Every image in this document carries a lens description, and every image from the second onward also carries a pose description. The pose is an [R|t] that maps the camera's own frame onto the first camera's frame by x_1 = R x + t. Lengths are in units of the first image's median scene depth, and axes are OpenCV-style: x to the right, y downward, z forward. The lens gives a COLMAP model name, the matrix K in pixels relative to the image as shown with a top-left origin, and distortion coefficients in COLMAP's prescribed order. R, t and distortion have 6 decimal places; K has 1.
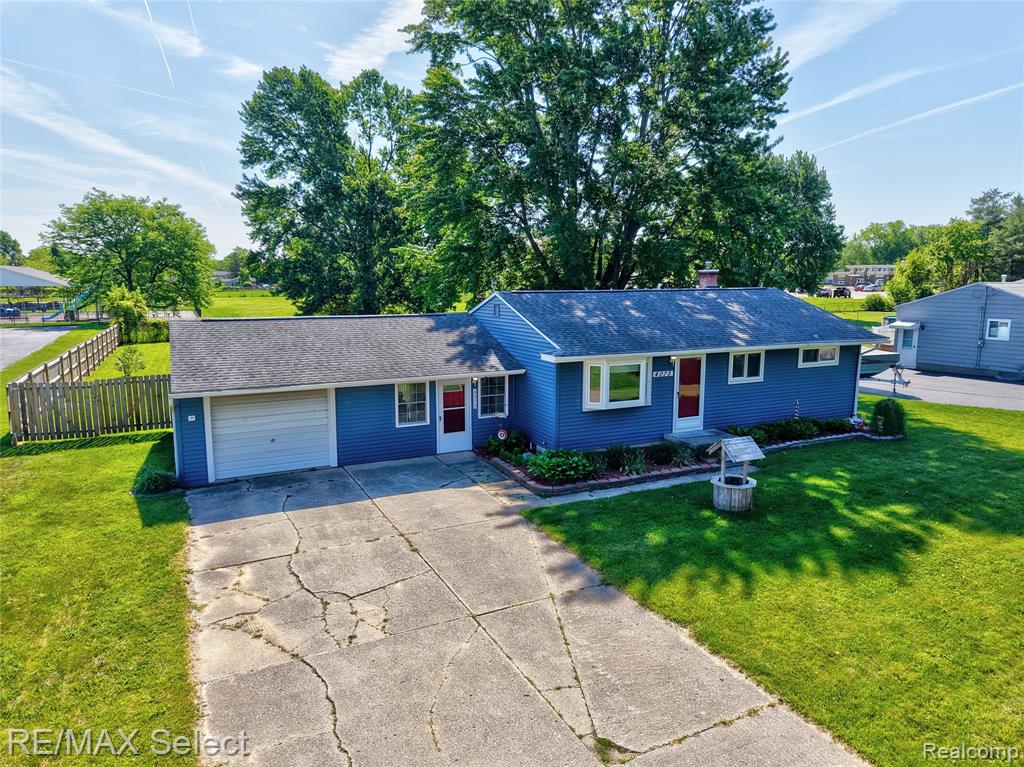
lens RADIAL K [[686.8, 0, 512.0], [0, 686.8, 383.5], [0, 0, 1]] dist [0.024896, -0.027583]
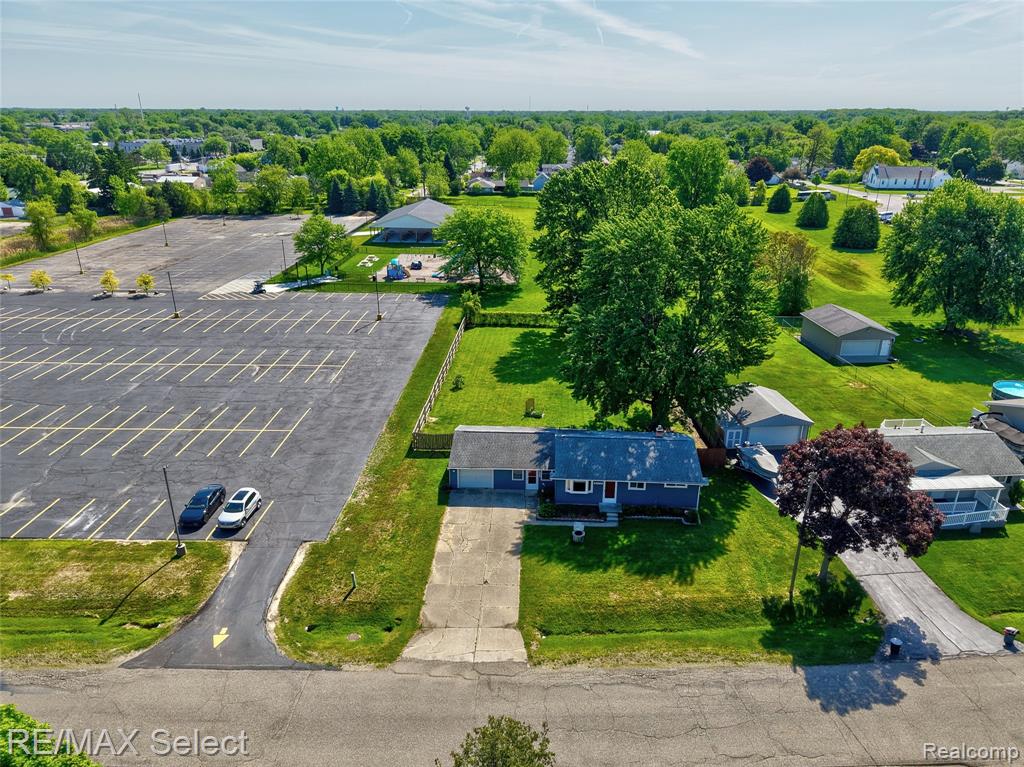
lens RADIAL K [[681.0, 0, 512.0], [0, 681.0, 383.5], [0, 0, 1]] dist [0.062093, -0.070410]
pose [[0.878334, 0.180164, -0.442799, 1.127635], [-0.078214, 0.967942, 0.238687, -1.106174], [0.471606, -0.175014, 0.864267, -1.606124]]
